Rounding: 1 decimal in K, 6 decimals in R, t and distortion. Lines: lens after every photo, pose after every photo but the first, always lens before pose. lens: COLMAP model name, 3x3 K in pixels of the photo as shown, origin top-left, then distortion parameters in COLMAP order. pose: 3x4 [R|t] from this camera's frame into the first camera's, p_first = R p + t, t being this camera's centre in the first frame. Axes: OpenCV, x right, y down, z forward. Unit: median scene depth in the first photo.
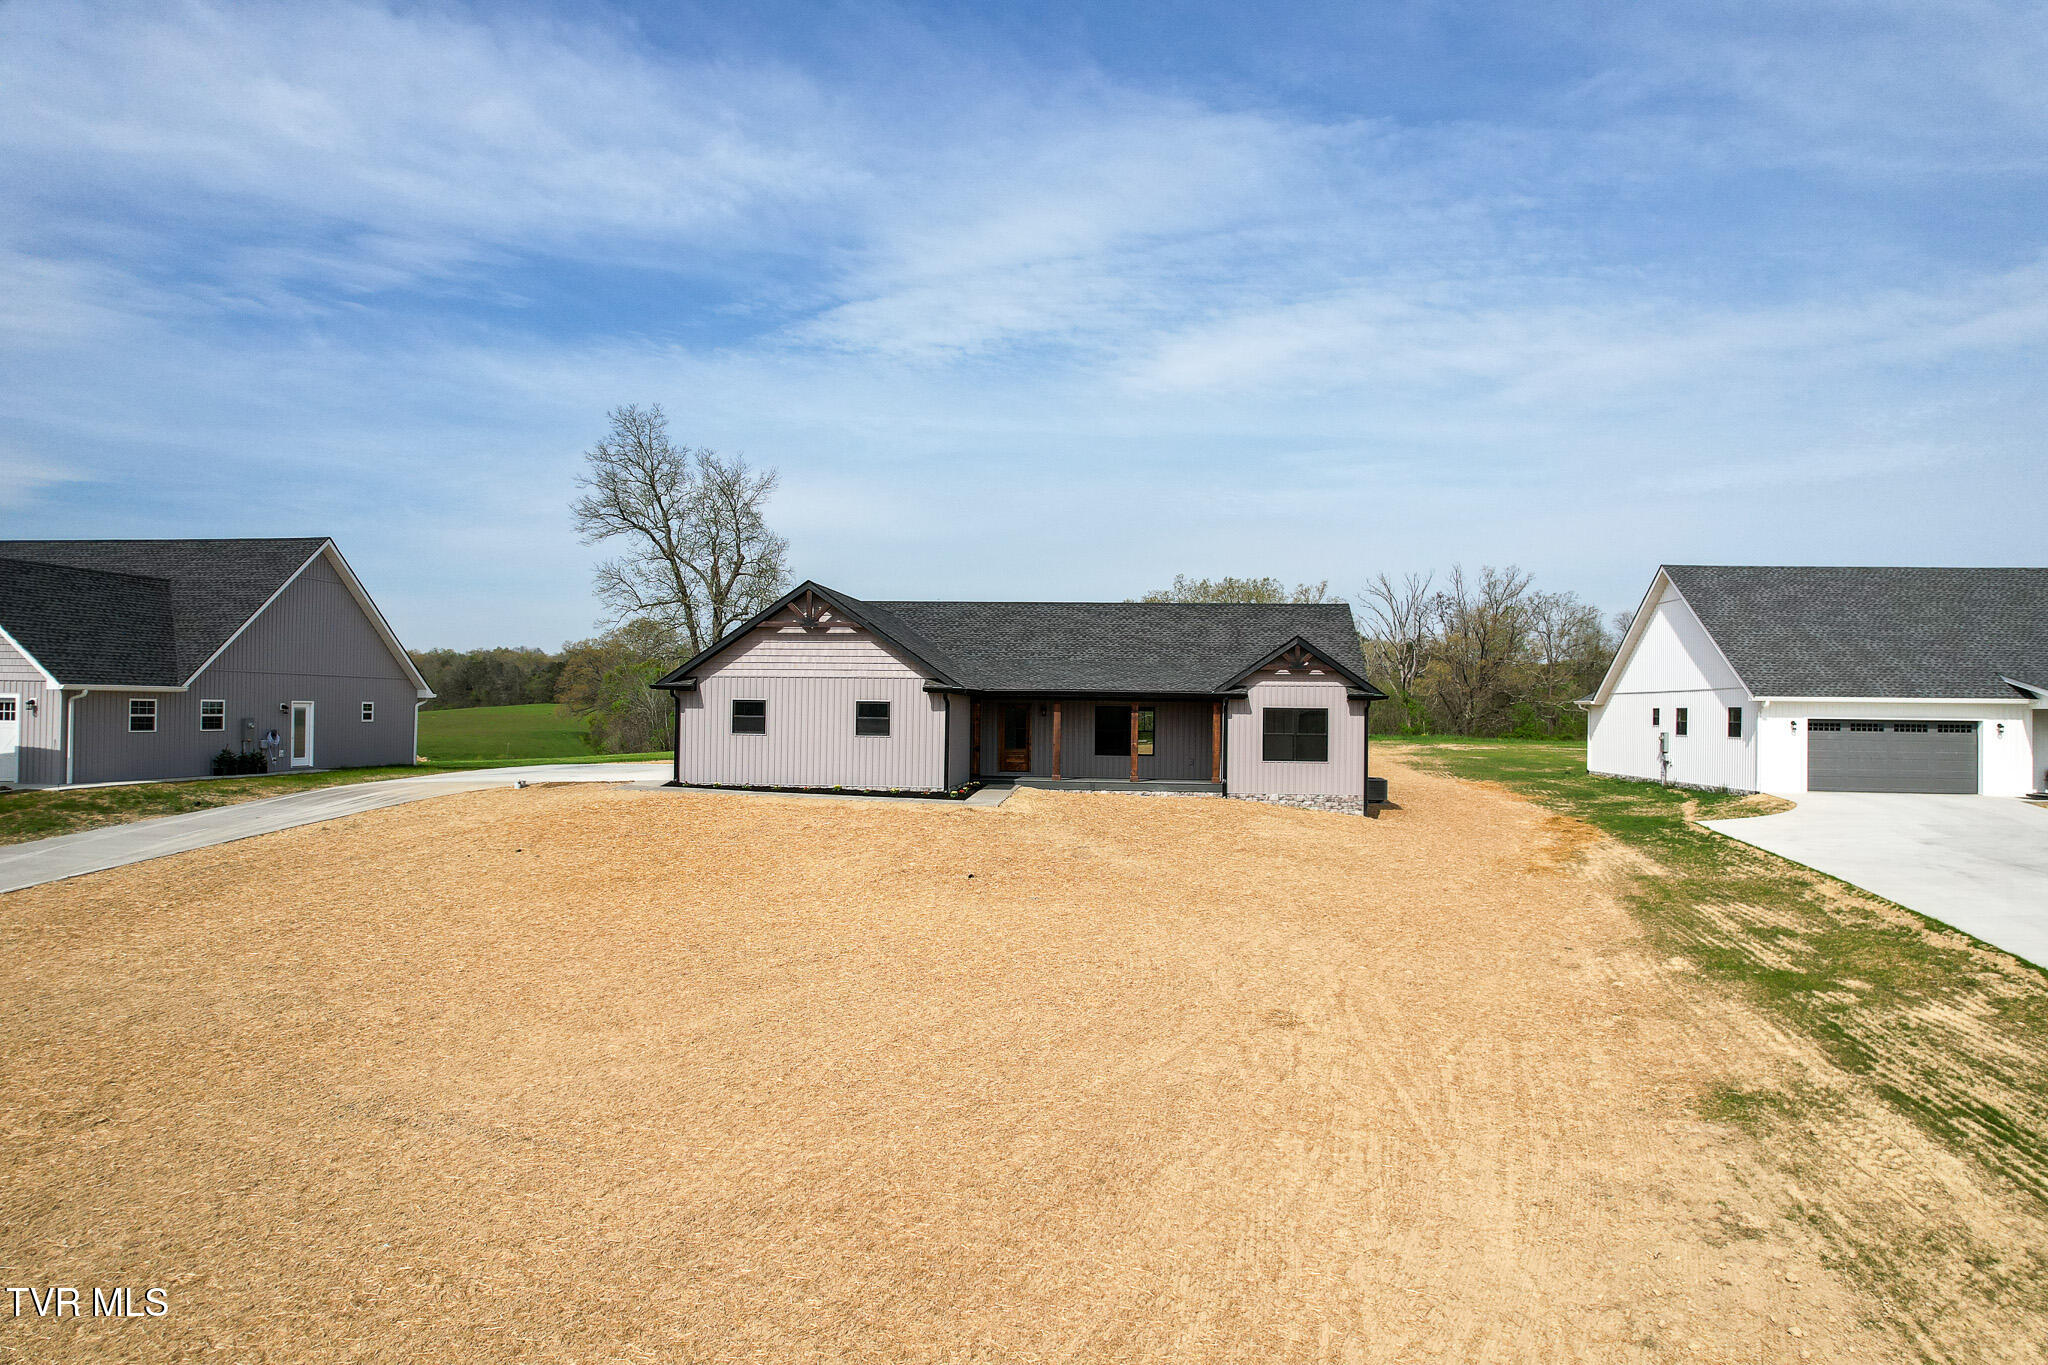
lens RADIAL K [[1308.2, 0, 1033.5], [0, 1308.2, 700.1], [0, 0, 1]] dist [-0.069313, 0.061776]
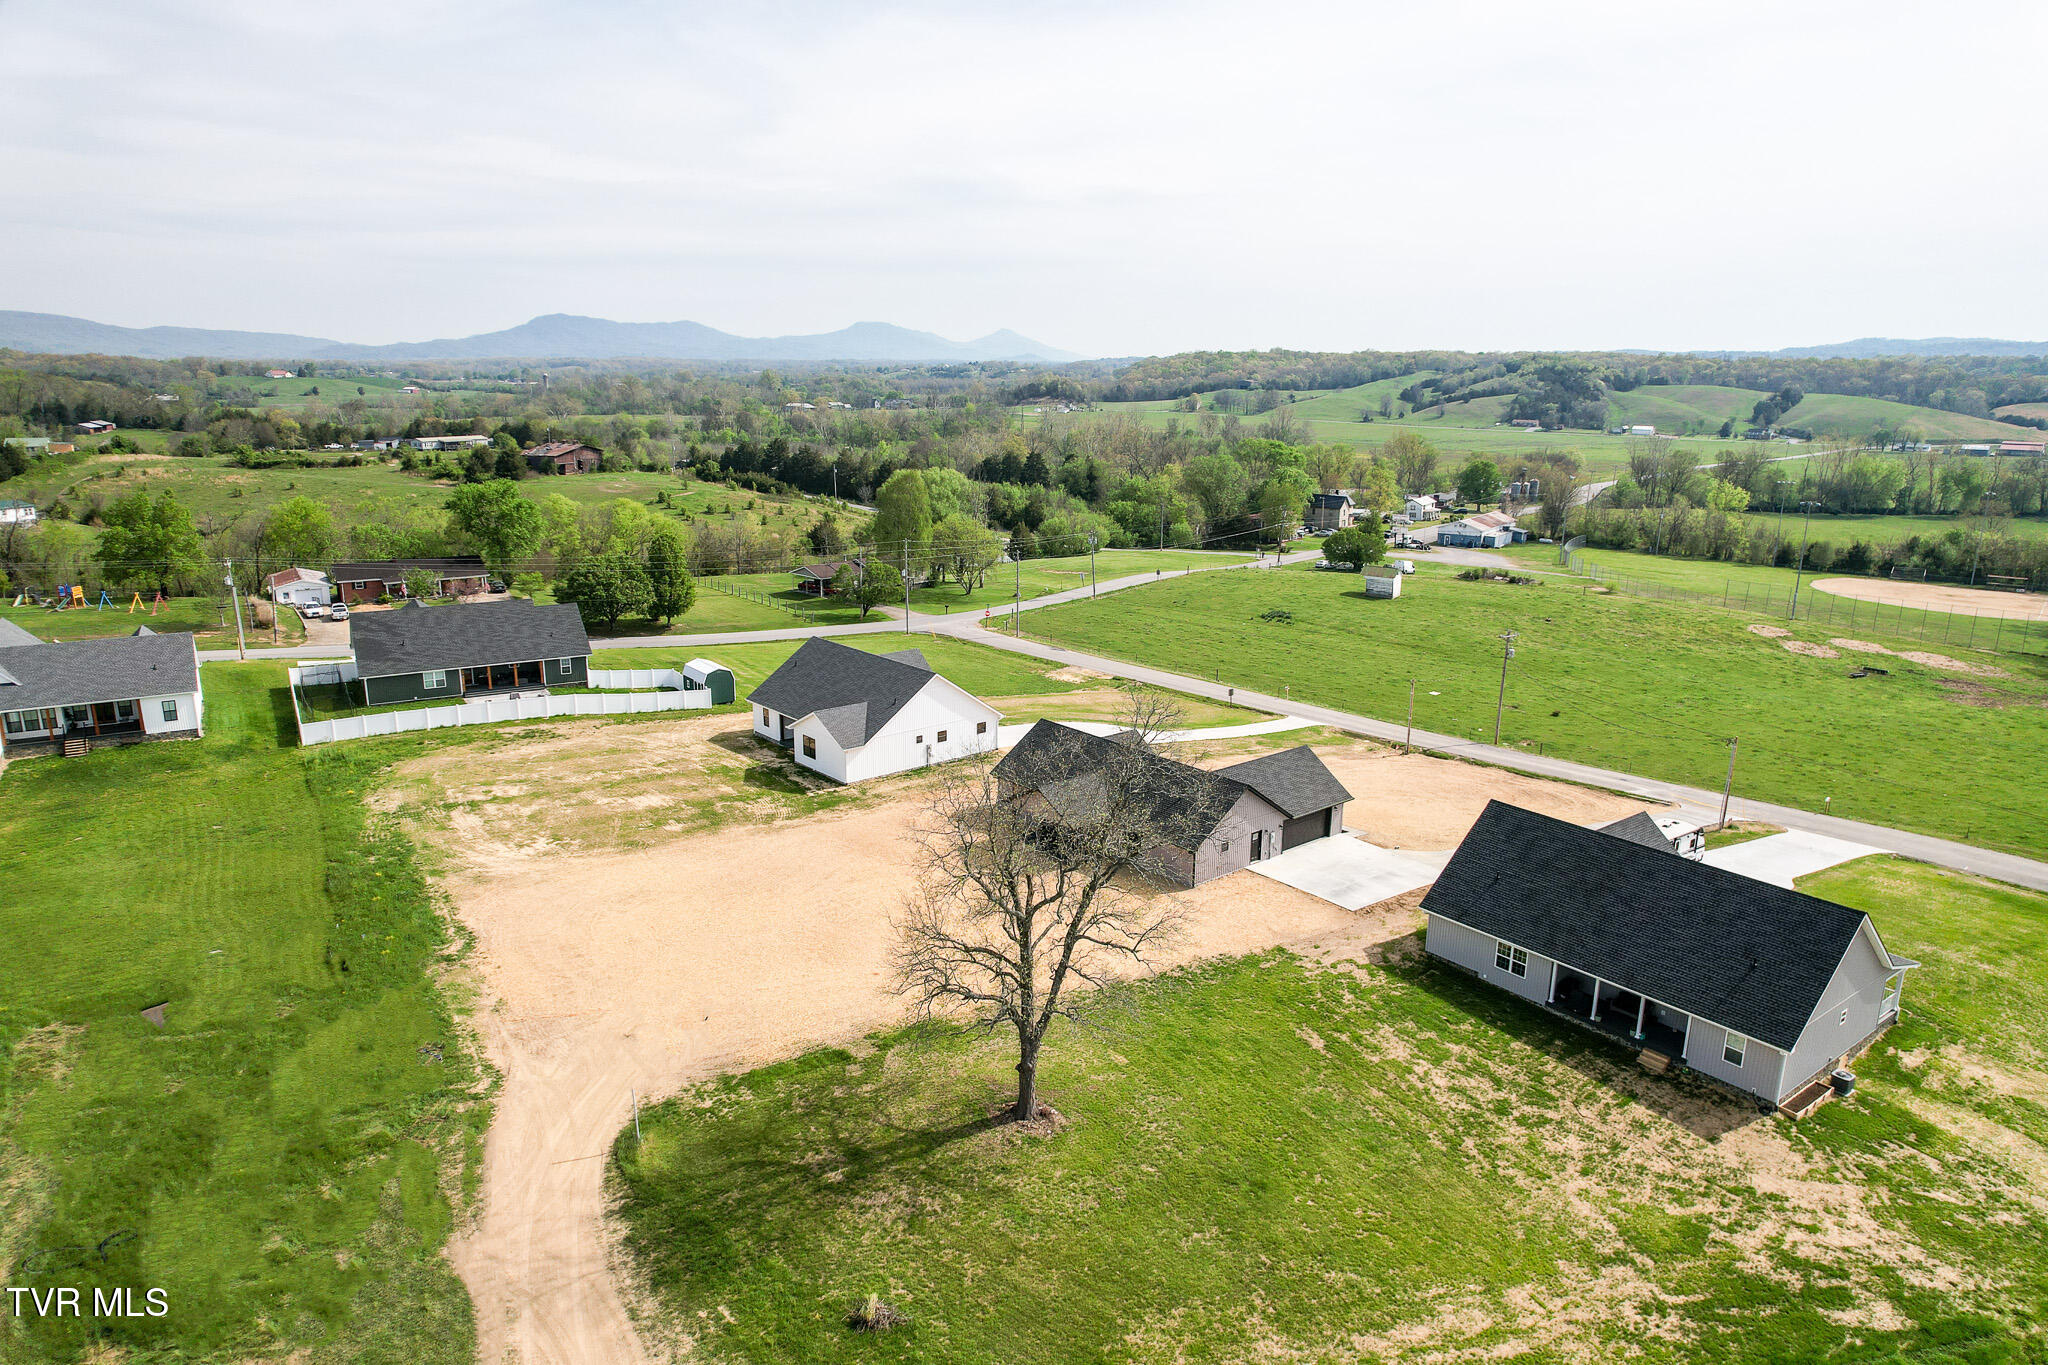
lens RADIAL K [[1308.2, 0, 1033.5], [0, 1308.2, 700.1], [0, 0, 1]] dist [-0.069313, 0.061776]
pose [[-0.714751, -0.195057, 0.671628, -1.413412], [-0.027442, 0.967402, 0.251754, -0.763823], [-0.698841, 0.161510, -0.696804, 2.963358]]
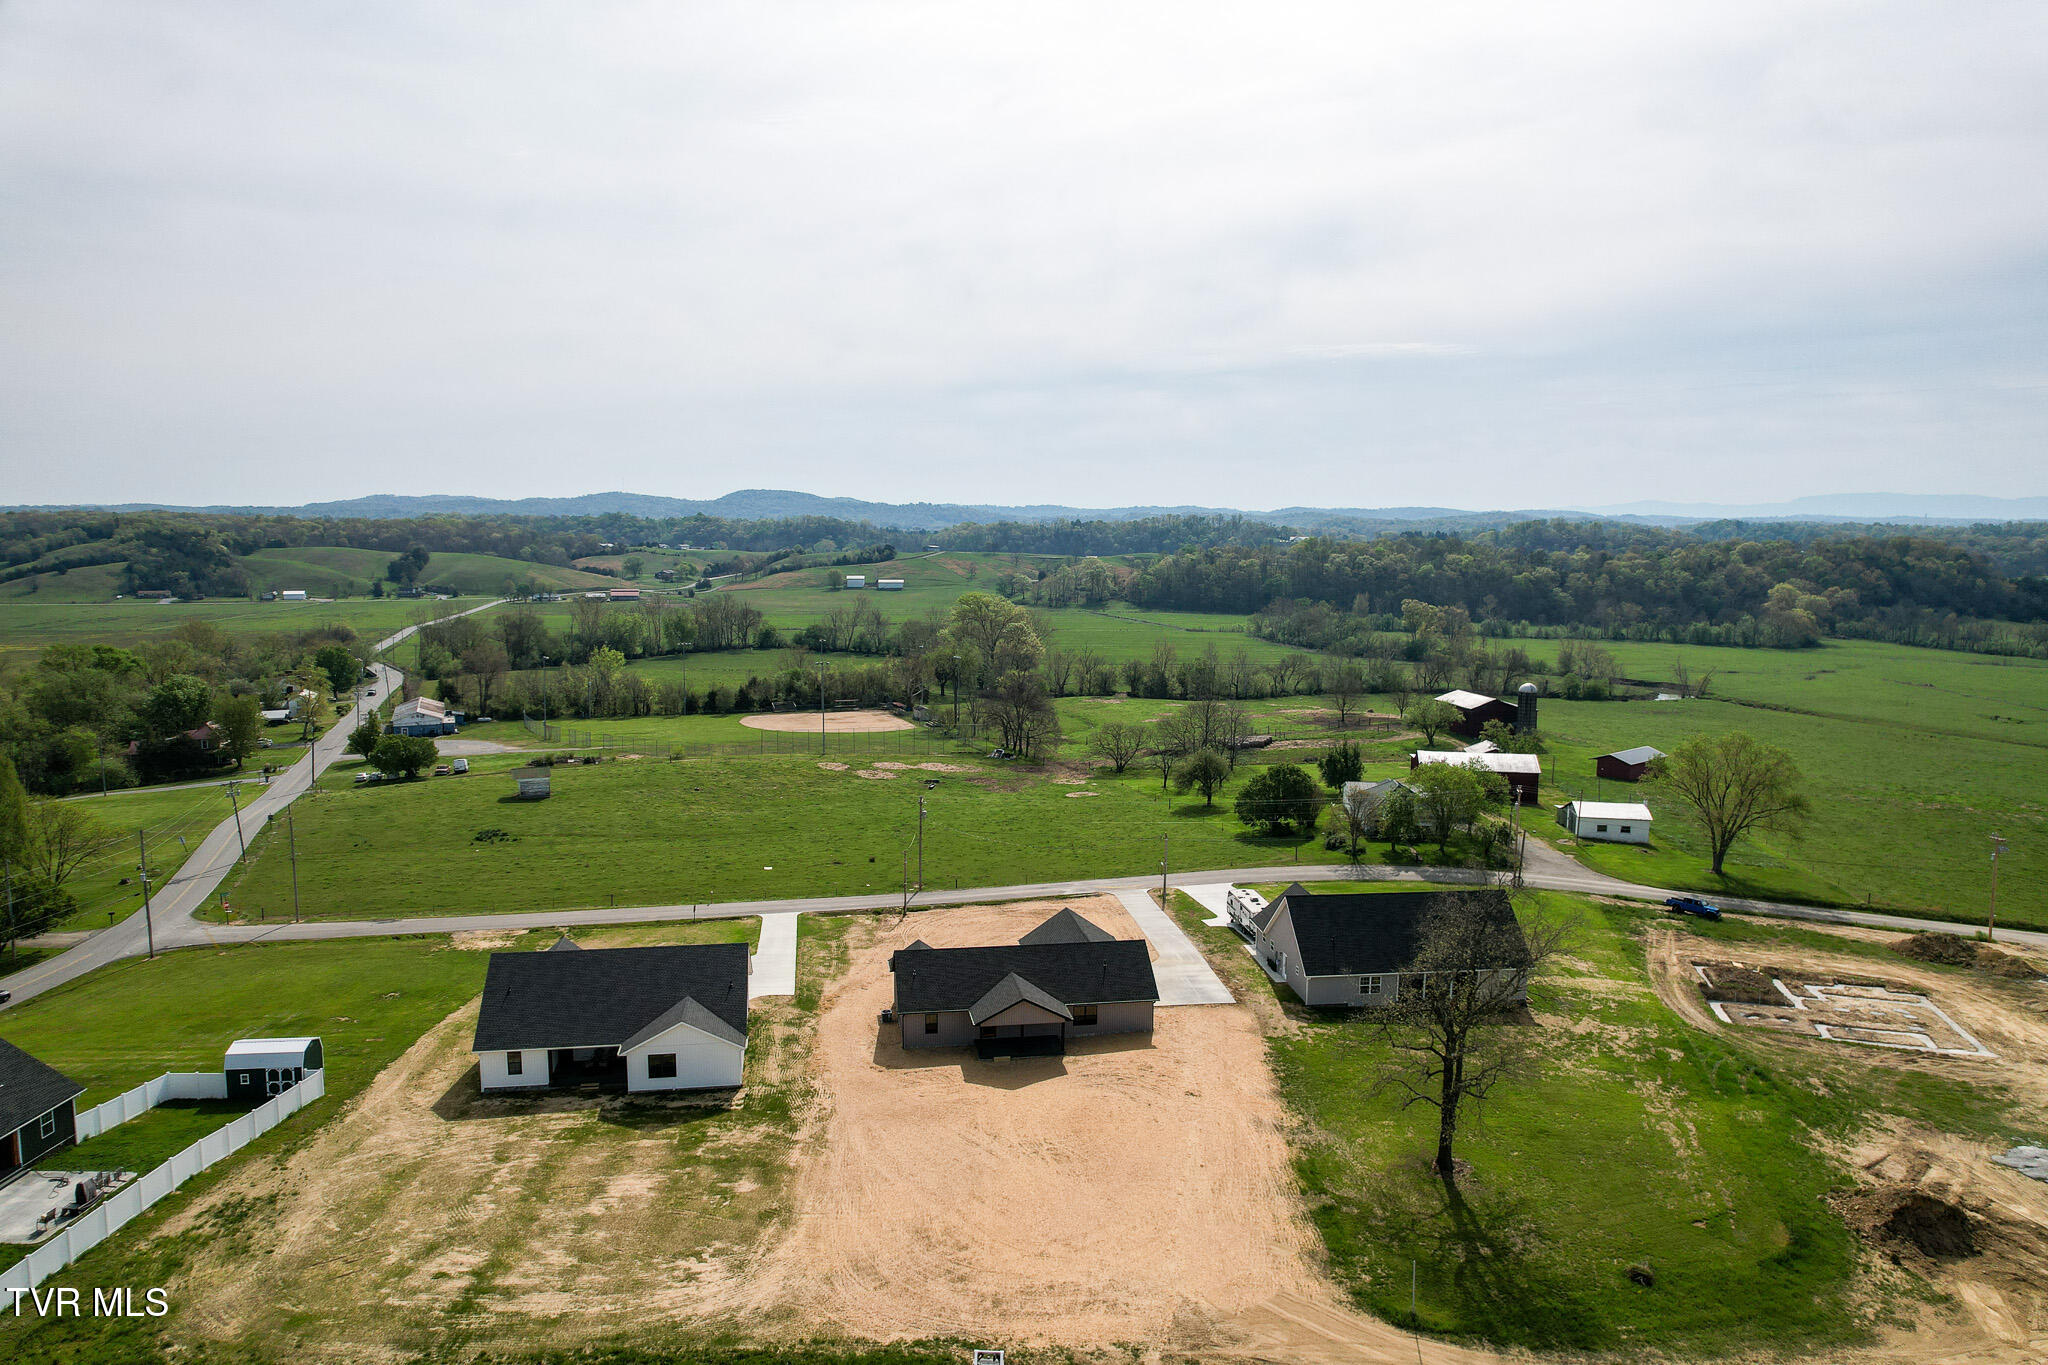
lens RADIAL K [[1308.2, 0, 1033.5], [0, 1308.2, 700.1], [0, 0, 1]] dist [-0.069313, 0.061776]
pose [[-0.965696, 0.012544, -0.259373, 0.697167], [-0.017780, 0.993295, 0.114236, -0.908411], [0.259066, 0.114929, -0.958997, 3.760288]]
